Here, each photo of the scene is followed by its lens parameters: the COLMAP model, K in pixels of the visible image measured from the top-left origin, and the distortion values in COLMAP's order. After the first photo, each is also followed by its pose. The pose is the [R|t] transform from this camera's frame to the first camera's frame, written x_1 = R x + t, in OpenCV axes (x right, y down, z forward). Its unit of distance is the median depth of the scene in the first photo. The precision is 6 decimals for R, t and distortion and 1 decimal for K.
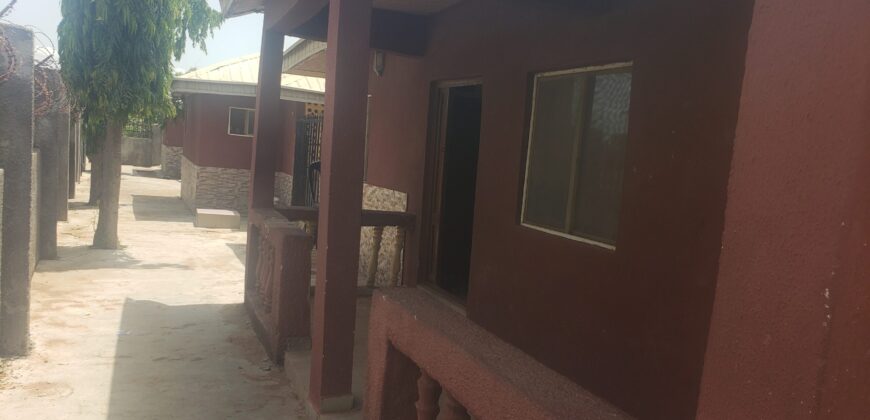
lens RADIAL K [[643.8, 0, 434.6], [0, 643.8, 212.9], [0, 0, 1]] dist [0.025987, -0.015167]
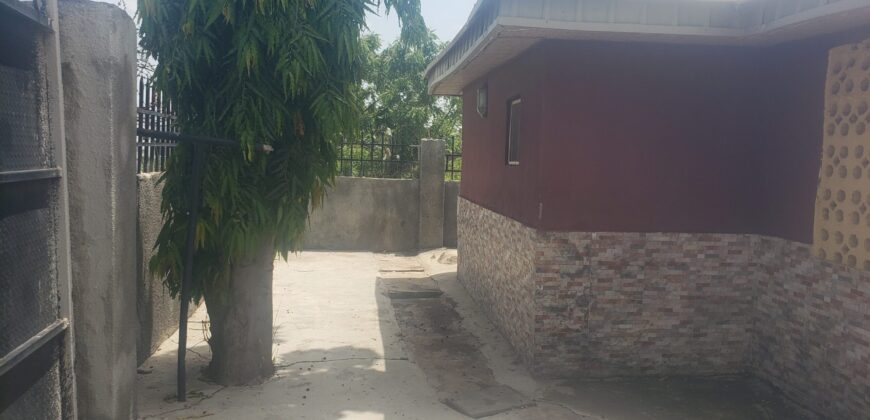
lens RADIAL K [[643.8, 0, 435.0], [0, 643.8, 210.0], [0, 0, 1]] dist [0.025987, -0.015167]
pose [[0.945019, -0.059260, -0.321600, -0.307585], [0.054722, 0.998233, -0.023138, -0.086612], [0.322403, 0.004267, 0.946593, 0.648737]]
